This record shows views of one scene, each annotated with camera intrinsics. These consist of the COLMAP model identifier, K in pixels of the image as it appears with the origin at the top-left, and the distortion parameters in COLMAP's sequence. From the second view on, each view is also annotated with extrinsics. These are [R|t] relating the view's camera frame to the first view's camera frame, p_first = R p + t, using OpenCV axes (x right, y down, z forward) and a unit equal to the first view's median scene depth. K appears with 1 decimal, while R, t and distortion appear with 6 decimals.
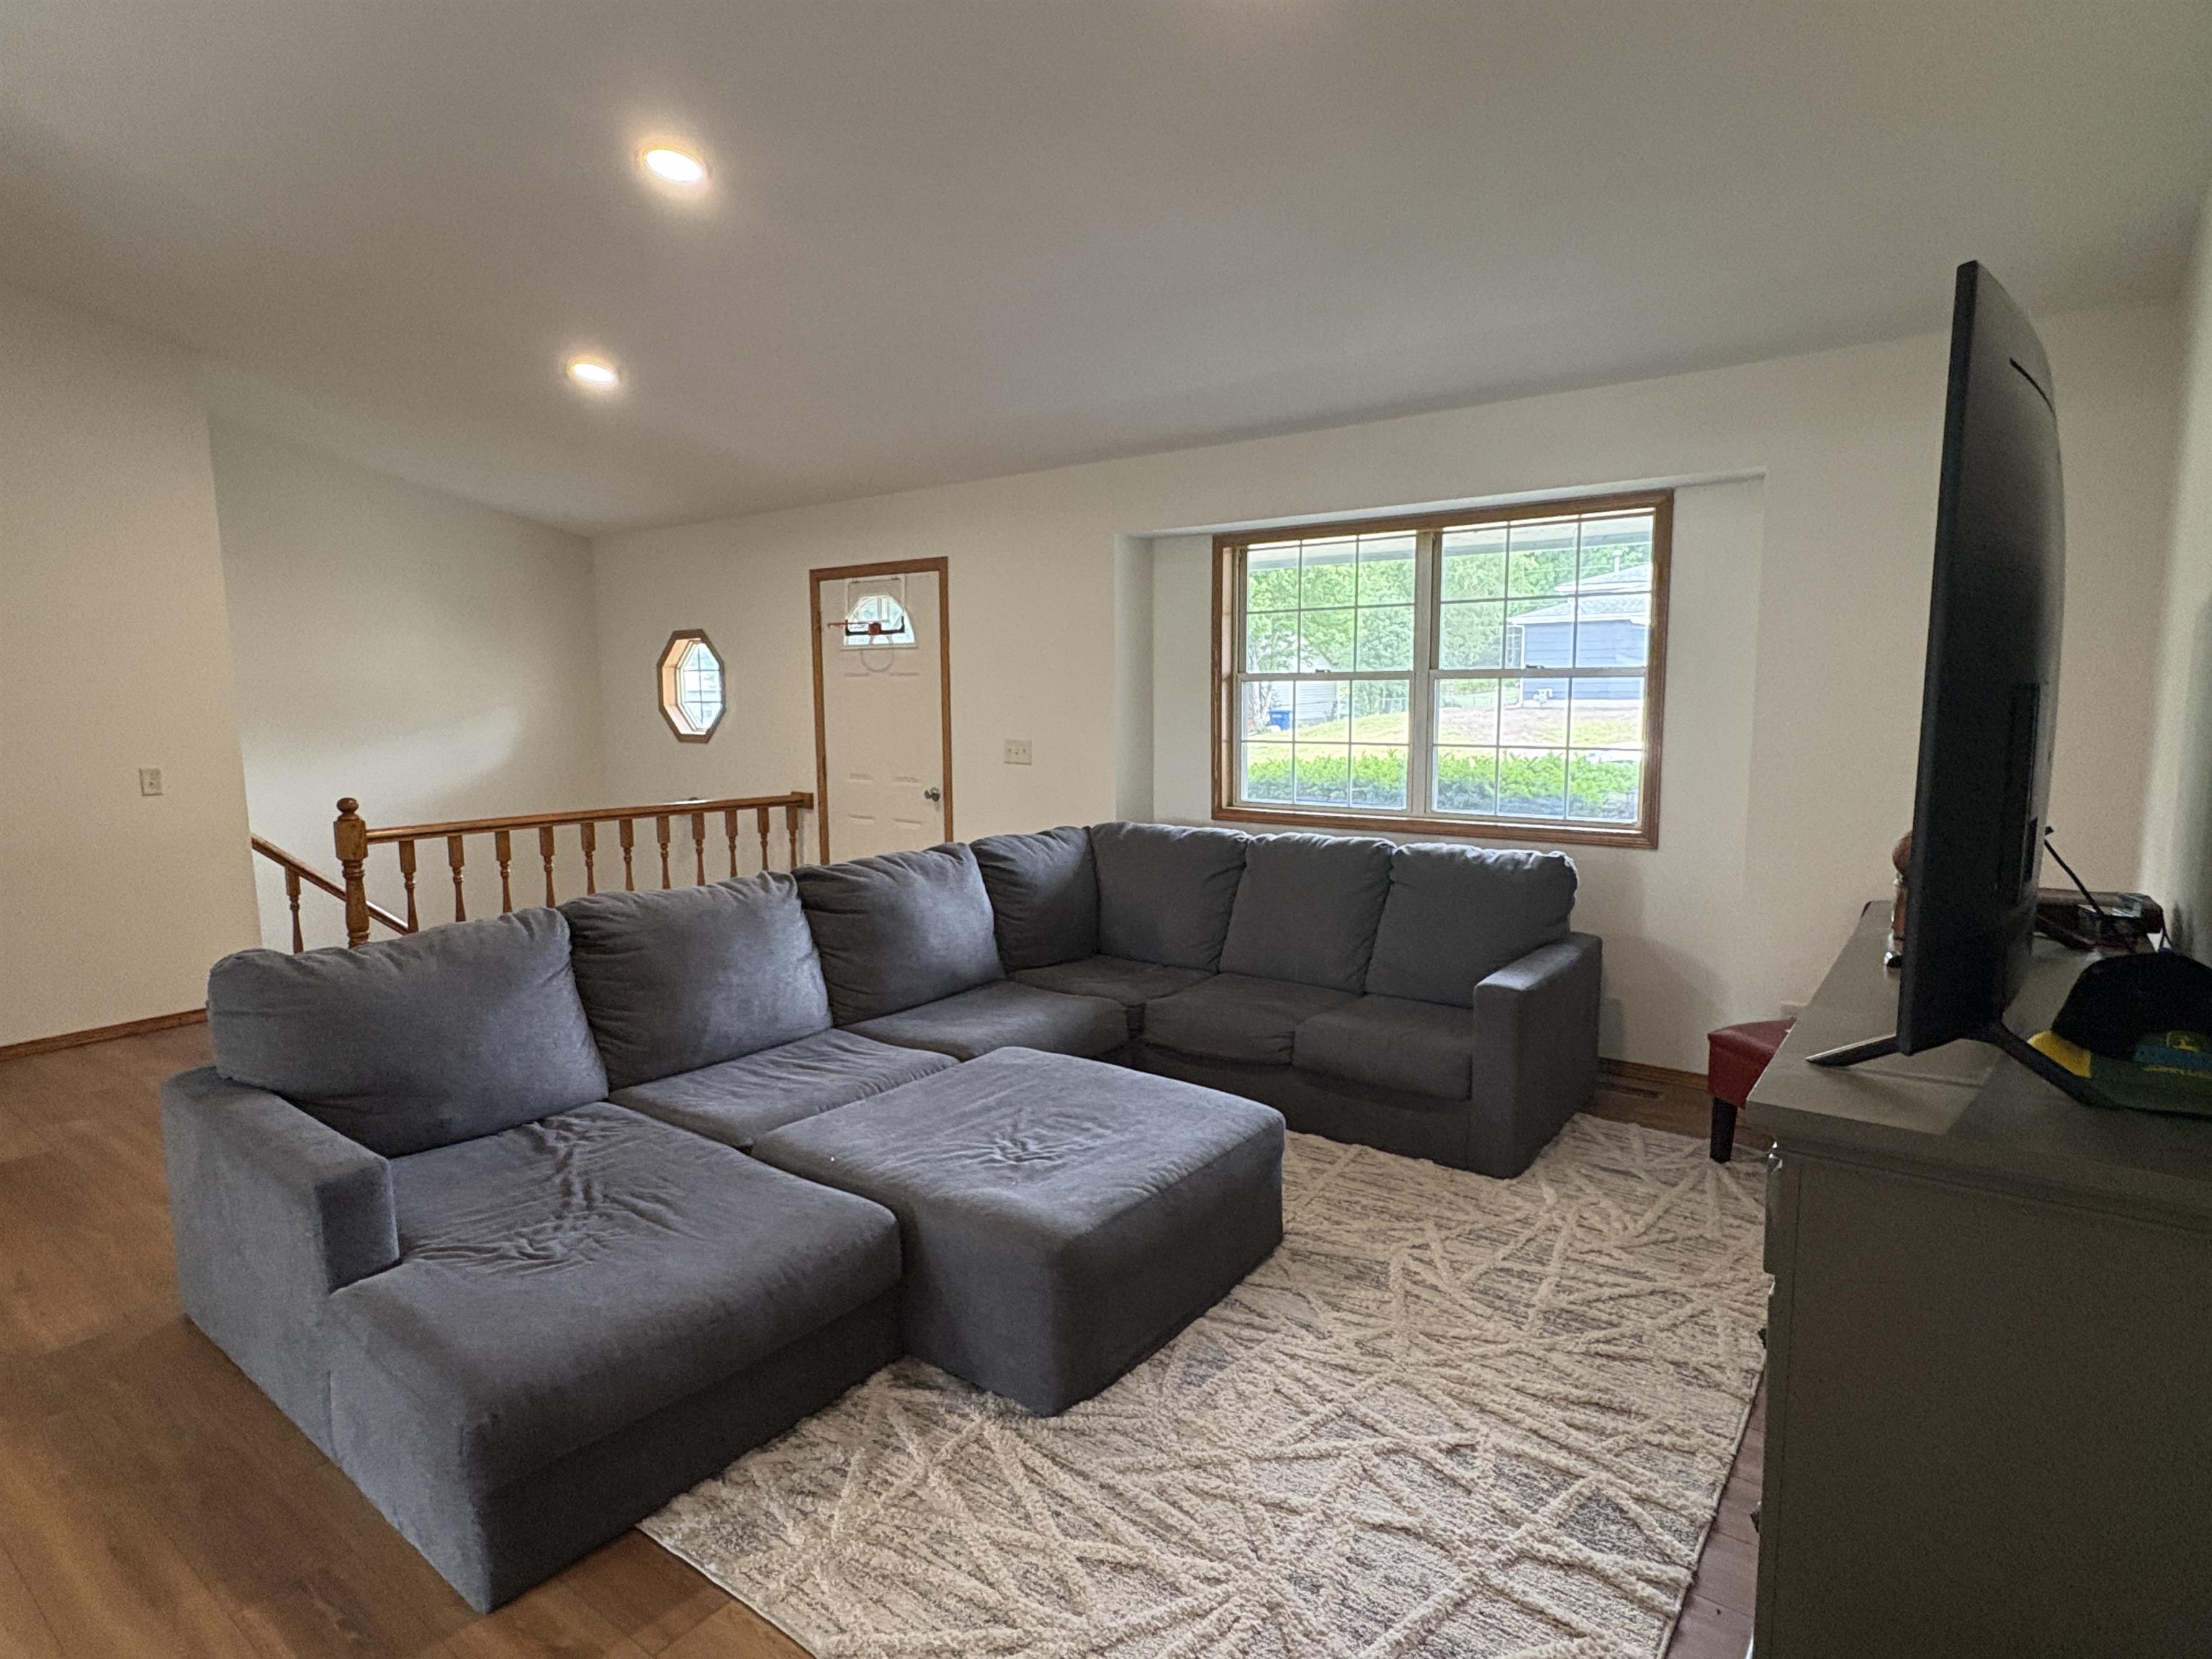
lens RADIAL K [[1171.5, 0, 1108.0], [0, 1171.5, 842.3], [0, 0, 1]] dist [-0.004567, 0.000511]
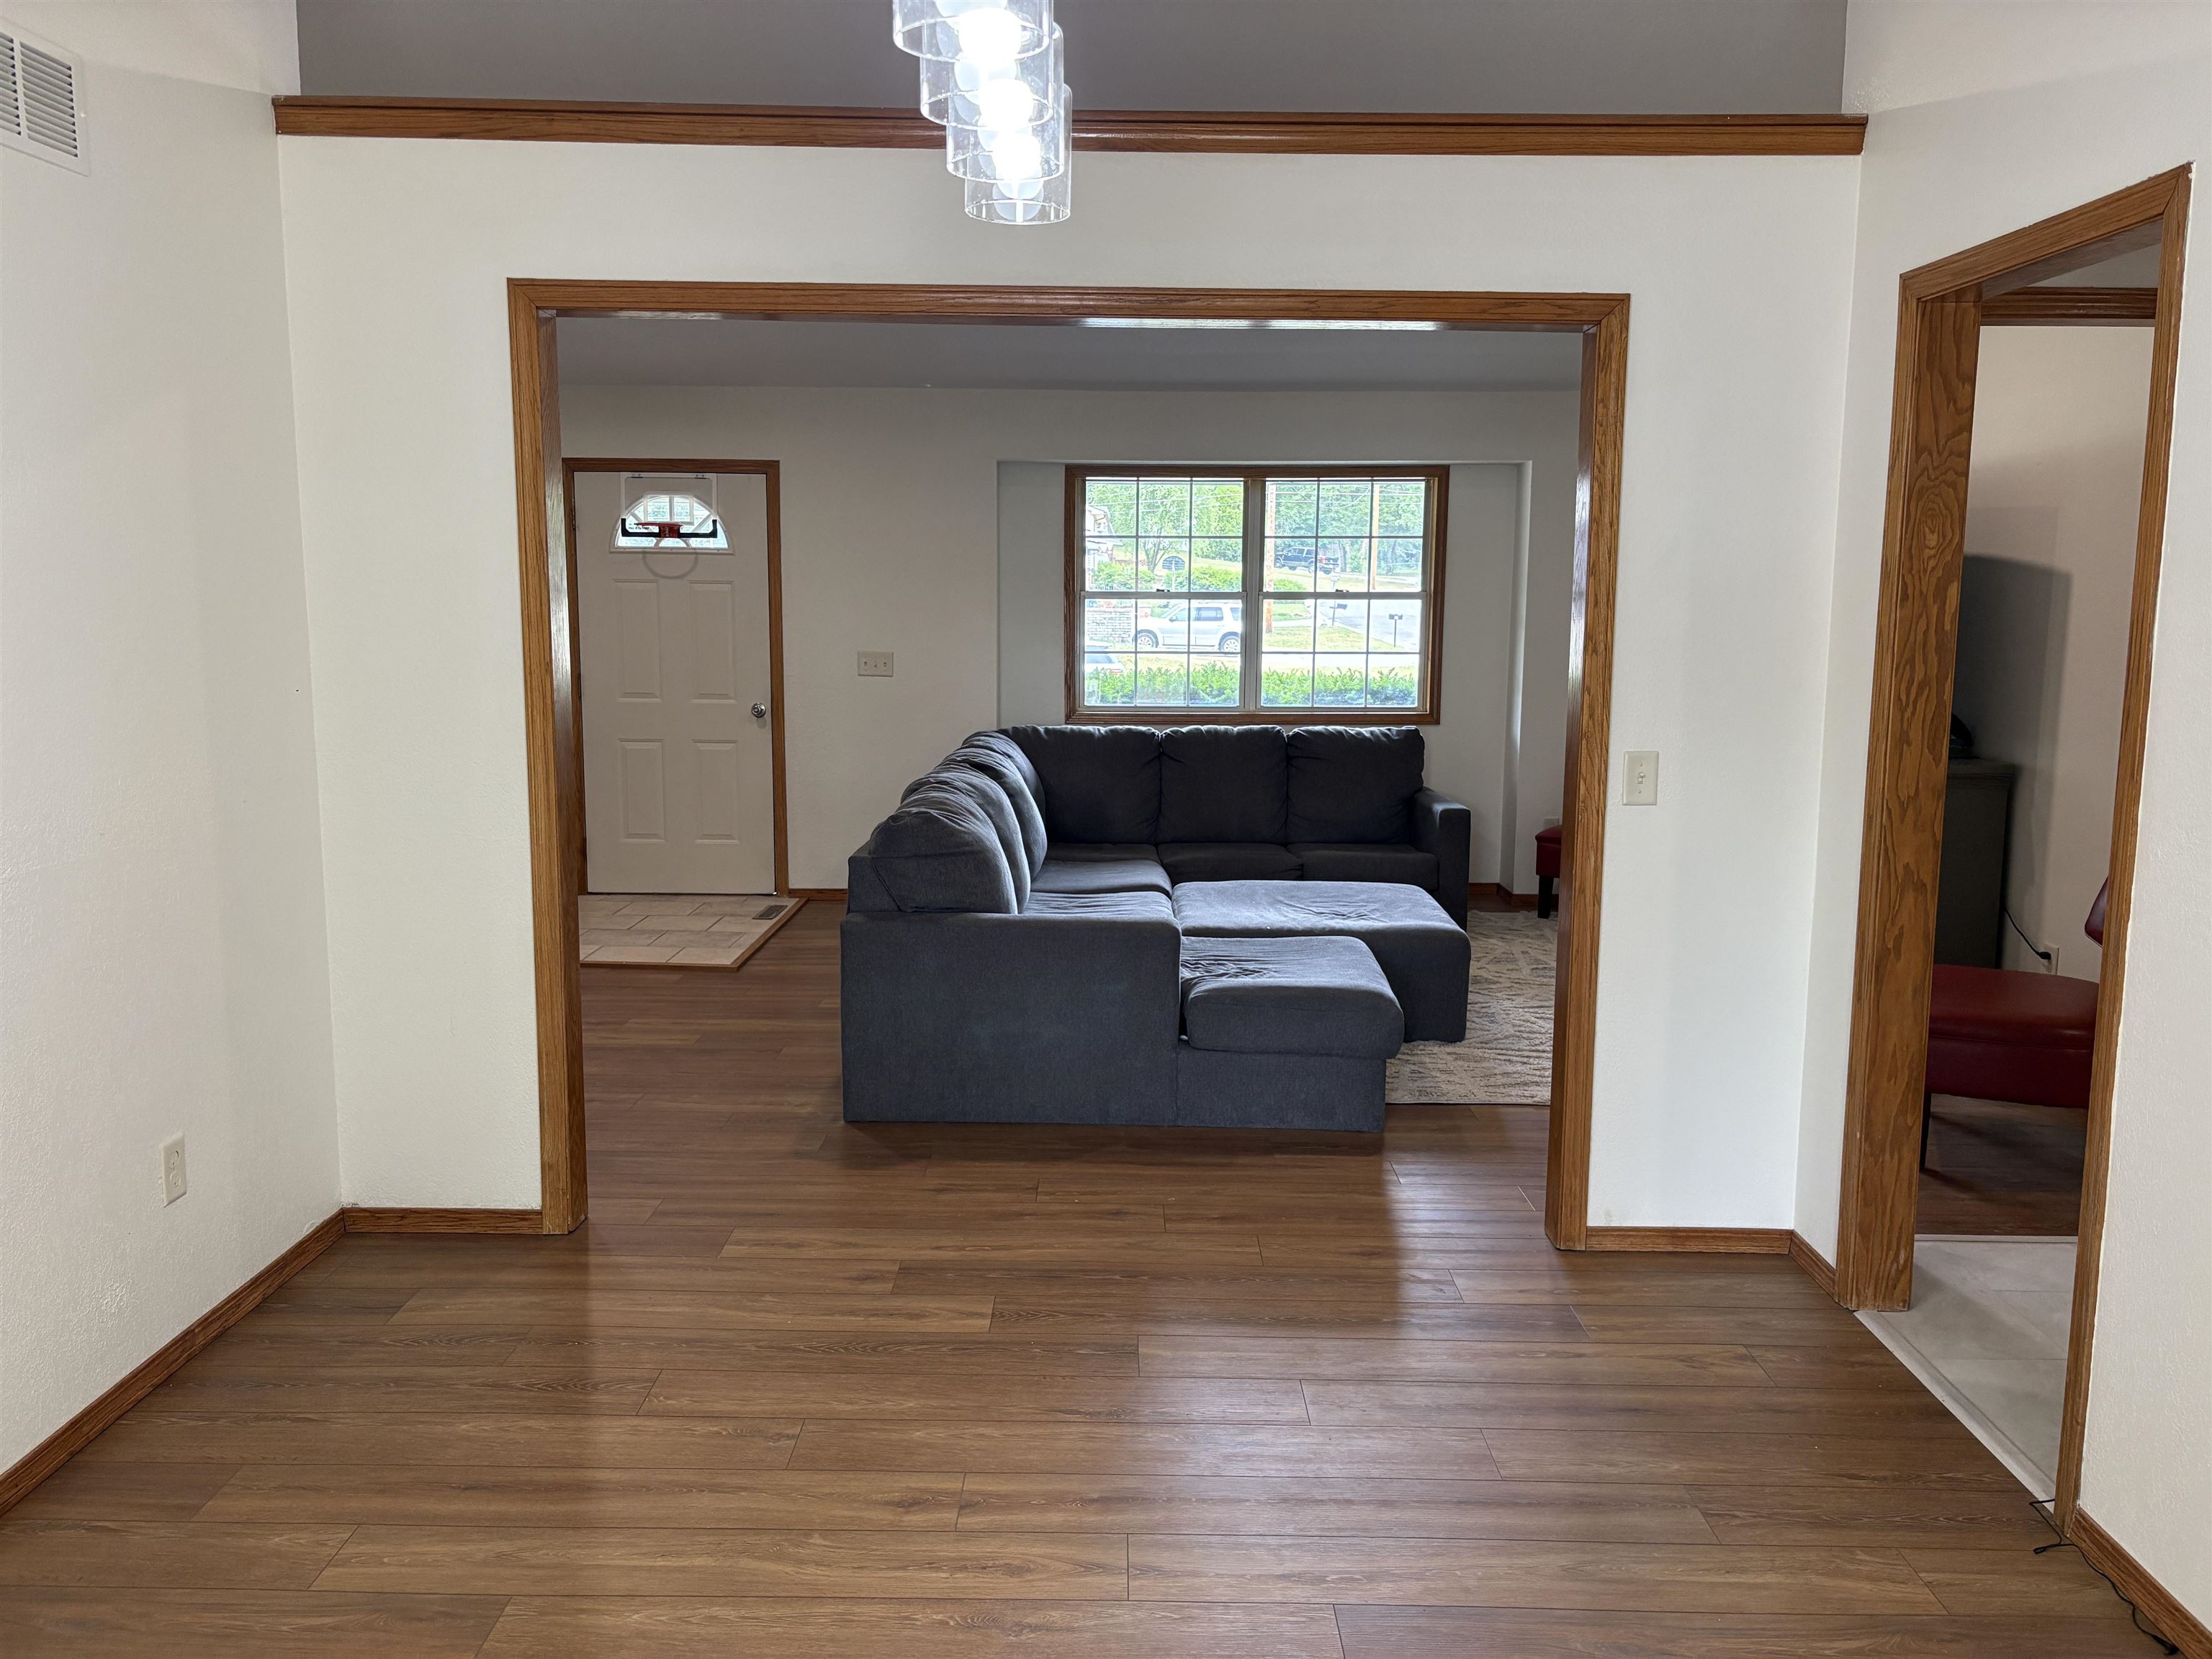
lens RADIAL K [[1659.5, 0, 1103.8], [0, 1659.5, 819.7], [0, 0, 1]] dist [0.003574, -0.011260]
pose [[0.790399, -0.059495, 0.609697, -0.838700], [0.066652, 0.997716, 0.010953, 0.056383], [-0.608956, 0.031980, 0.792559, -0.248758]]
